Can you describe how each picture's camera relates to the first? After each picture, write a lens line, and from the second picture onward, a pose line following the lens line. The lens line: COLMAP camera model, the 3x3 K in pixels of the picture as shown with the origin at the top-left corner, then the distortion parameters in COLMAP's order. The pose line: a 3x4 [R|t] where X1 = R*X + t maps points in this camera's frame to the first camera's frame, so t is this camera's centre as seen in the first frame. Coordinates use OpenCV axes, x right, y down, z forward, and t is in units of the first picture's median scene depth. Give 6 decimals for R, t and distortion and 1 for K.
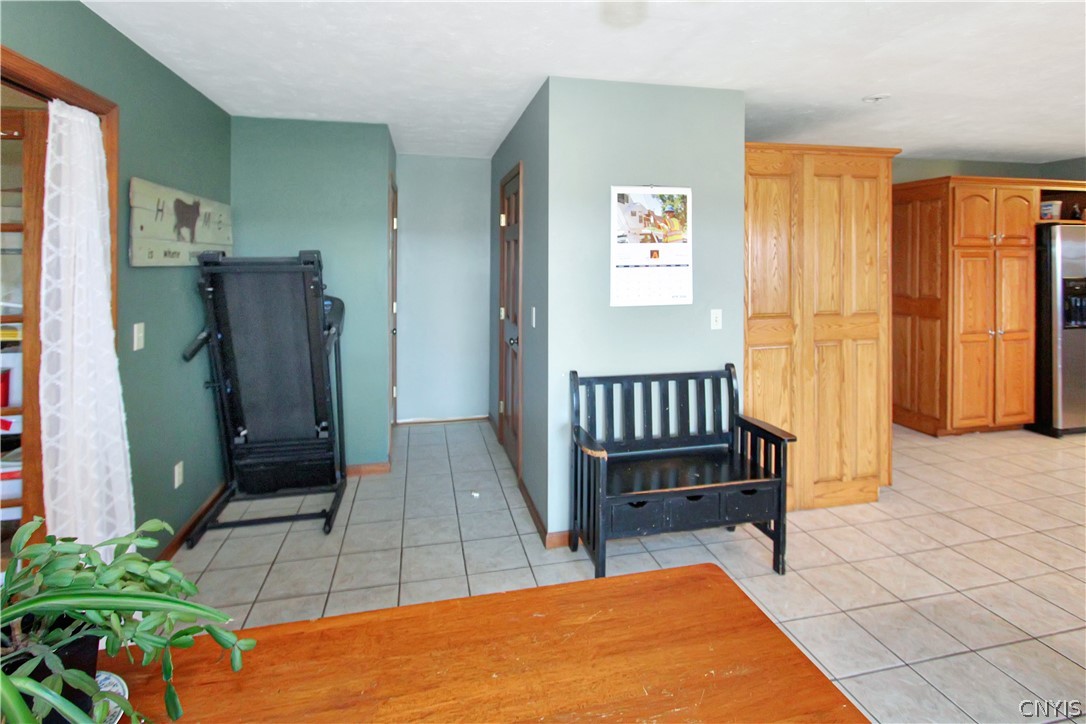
lens RADIAL K [[535.6, 0, 541.8], [0, 535.6, 260.6], [0, 0, 1]] dist [-0.001510, 0.000011]
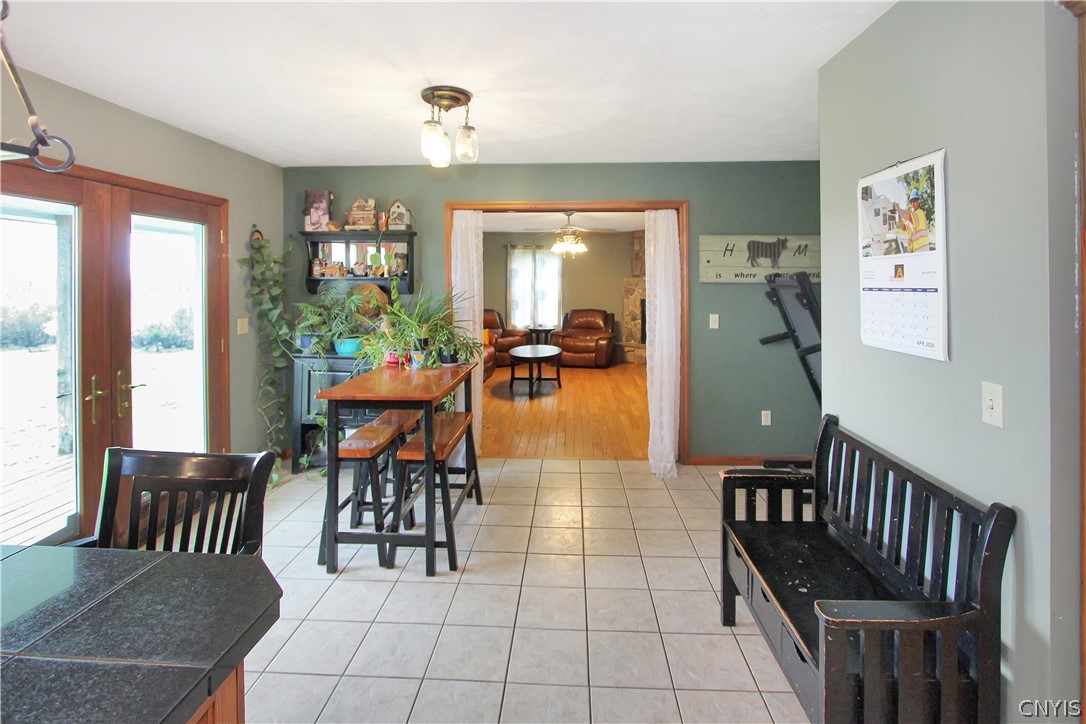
lens RADIAL K [[526.6, 0, 554.2], [0, 526.6, 279.0], [0, 0, 1]] dist [-0.001788, -0.000052]
pose [[-0.256226, 0.001883, -0.966615, 0.815826], [-0.001019, 0.999997, 0.002218, -0.003219], [0.966616, 0.001554, -0.256223, 0.681882]]
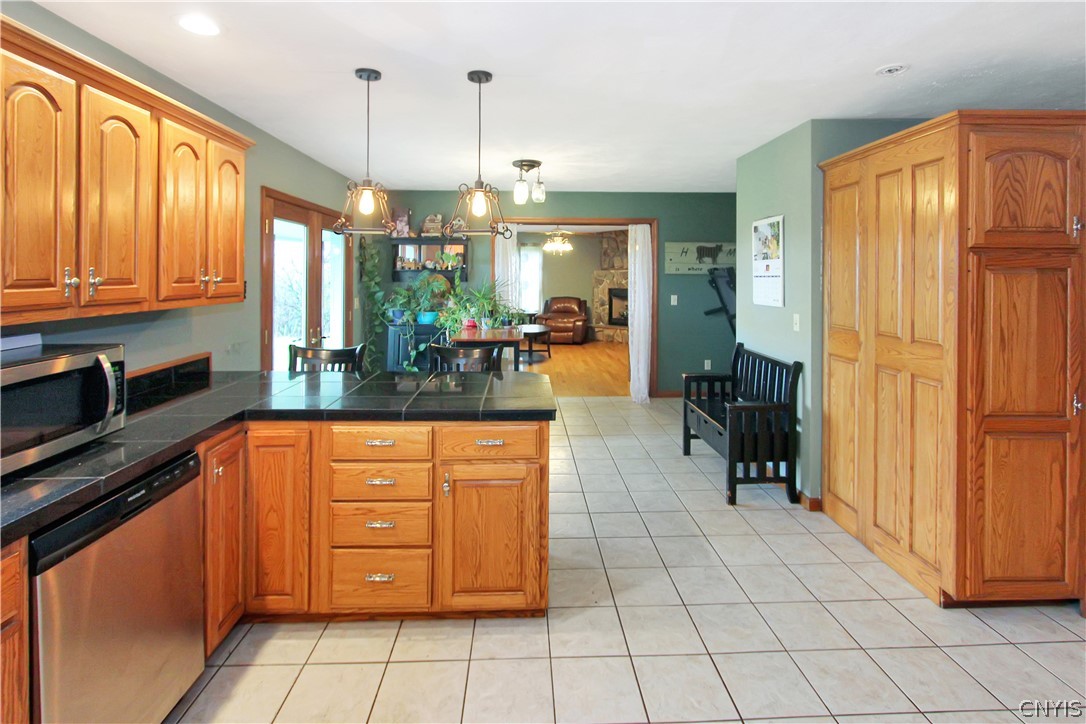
lens RADIAL K [[525.7, 0, 543.9], [0, 525.7, 275.2], [0, 0, 1]] dist [-0.010497, 0.001351]
pose [[-0.182477, 0.007404, -0.983182, 1.438004], [-0.004255, 0.999956, 0.008320, -0.001501], [0.983201, 0.005702, -0.182437, 0.611874]]
